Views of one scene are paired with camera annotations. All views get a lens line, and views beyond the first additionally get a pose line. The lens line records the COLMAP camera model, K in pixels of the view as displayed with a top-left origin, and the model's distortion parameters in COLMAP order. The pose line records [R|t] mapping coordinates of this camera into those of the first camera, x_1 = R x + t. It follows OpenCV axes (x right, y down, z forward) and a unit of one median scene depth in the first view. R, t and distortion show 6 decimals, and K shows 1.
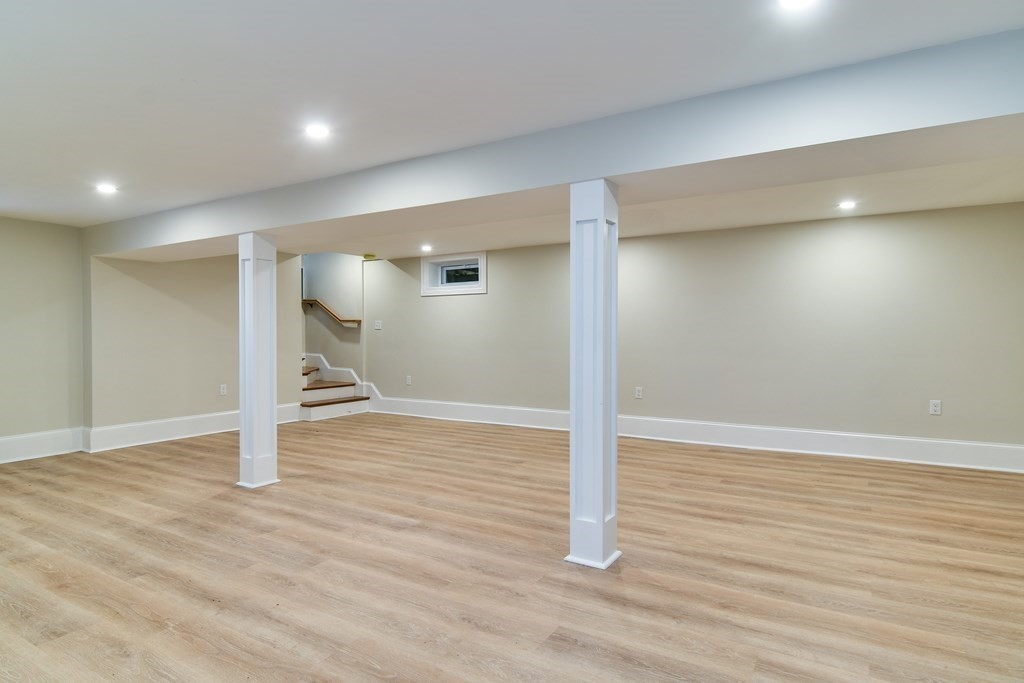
lens RADIAL K [[550.9, 0, 509.5], [0, 550.9, 325.6], [0, 0, 1]] dist [-0.000838, -0.000084]
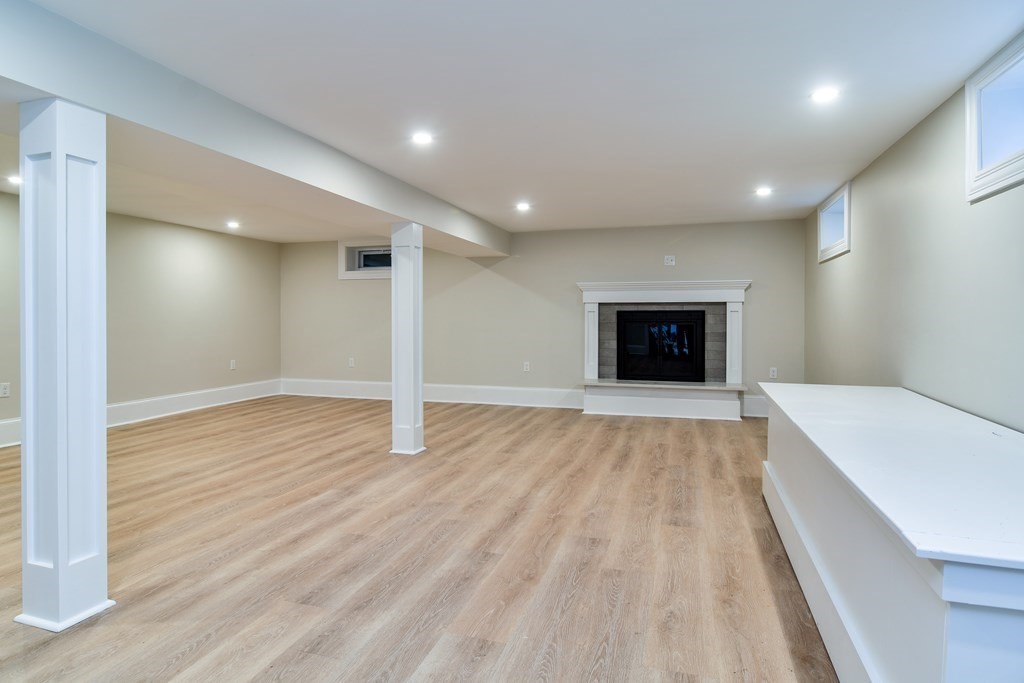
lens RADIAL K [[550.9, 0, 509.5], [0, 550.9, 325.6], [0, 0, 1]] dist [-0.000838, -0.000084]
pose [[-0.218795, -0.008910, 0.975730, -1.390700], [-0.009843, 0.999928, 0.006924, 0.043453], [-0.975721, -0.008089, -0.218867, 1.018071]]
